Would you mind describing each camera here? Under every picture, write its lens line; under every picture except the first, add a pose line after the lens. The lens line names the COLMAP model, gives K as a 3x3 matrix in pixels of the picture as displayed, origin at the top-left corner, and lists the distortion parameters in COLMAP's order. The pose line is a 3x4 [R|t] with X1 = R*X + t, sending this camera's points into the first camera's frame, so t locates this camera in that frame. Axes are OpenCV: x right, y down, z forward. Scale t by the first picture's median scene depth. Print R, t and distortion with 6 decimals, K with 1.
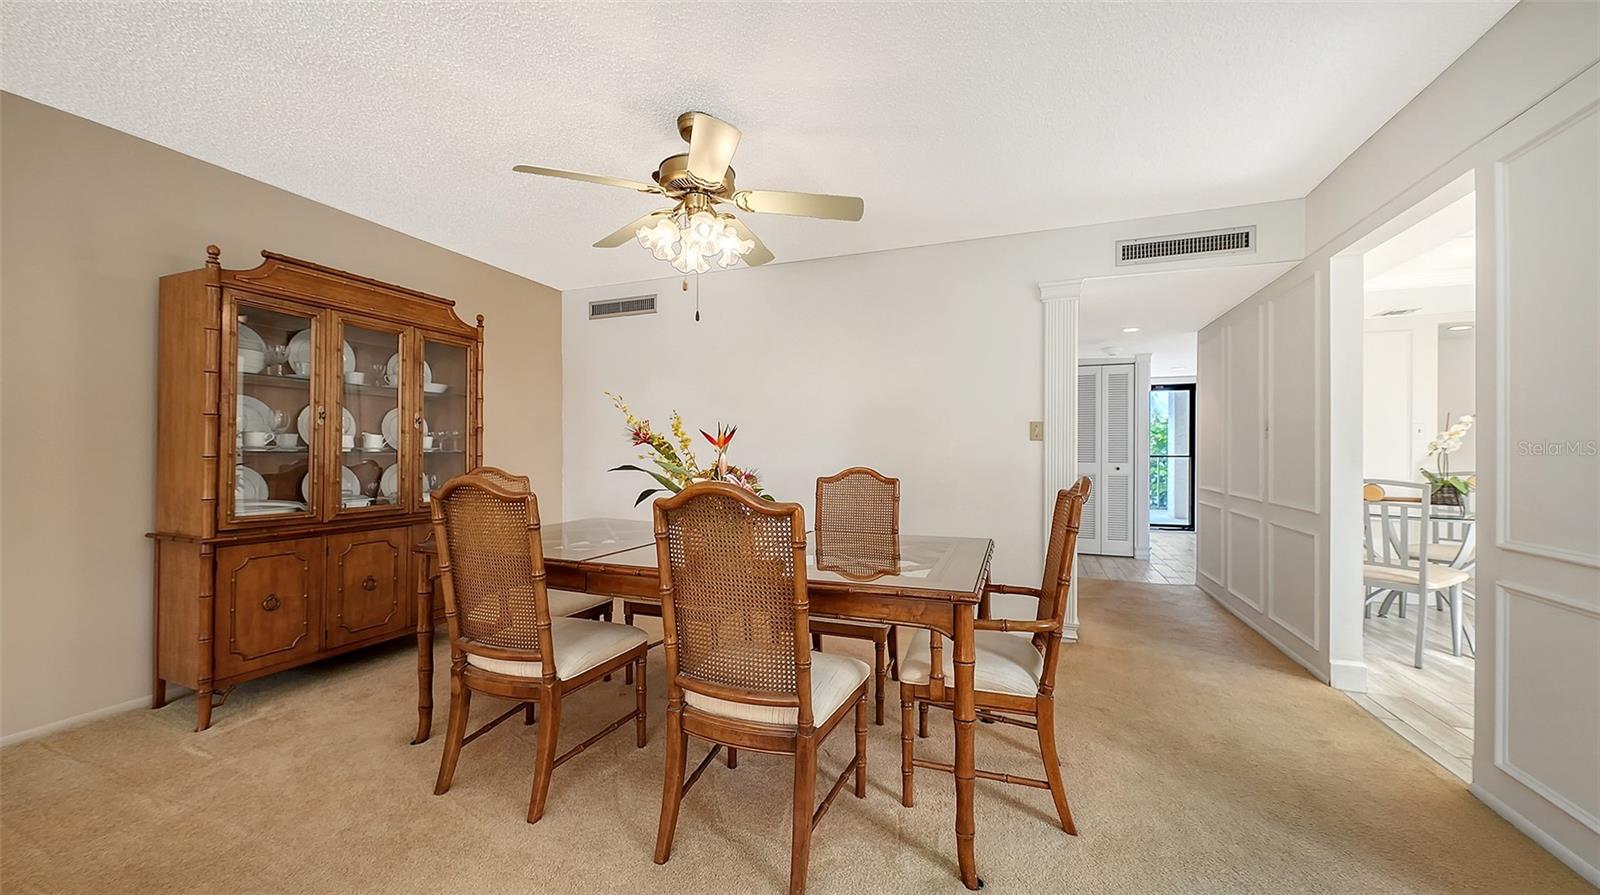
lens RADIAL K [[563.4, 0, 805.9], [0, 563.4, 455.1], [0, 0, 1]] dist [-0.017480, -0.000067]
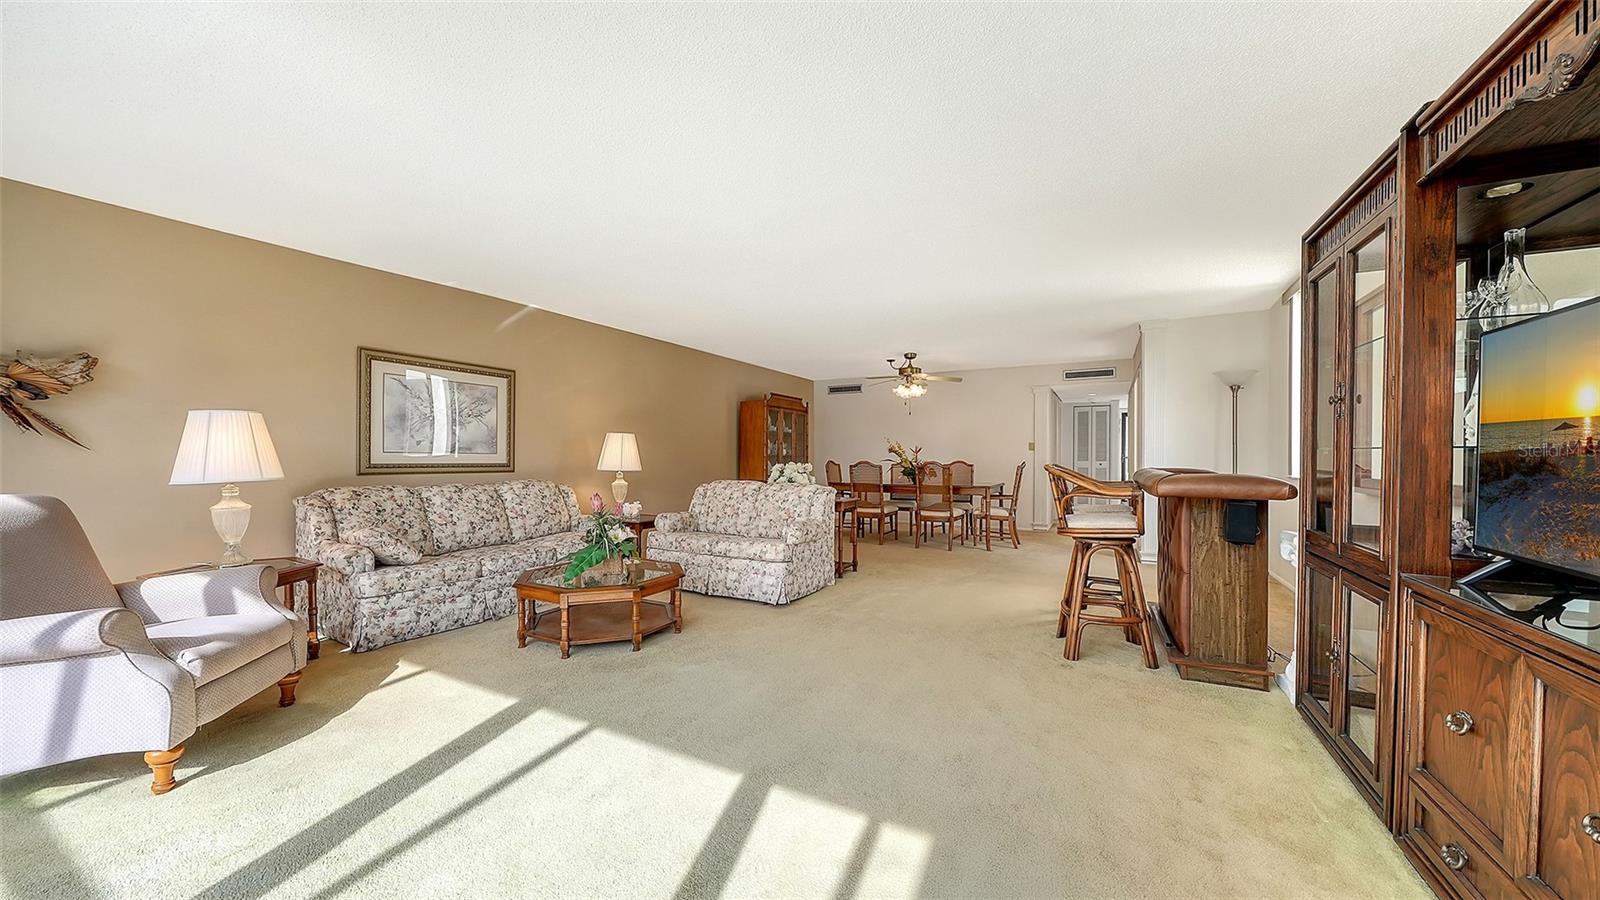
lens RADIAL K [[563.4, 0, 805.9], [0, 563.4, 457.6], [0, 0, 1]] dist [-0.017480, -0.000067]
pose [[0.992090, 0.000929, -0.125529, -0.290476], [-0.000781, 0.999999, 0.001230, 0.003984], [0.125530, -0.001123, 0.992089, -1.755783]]
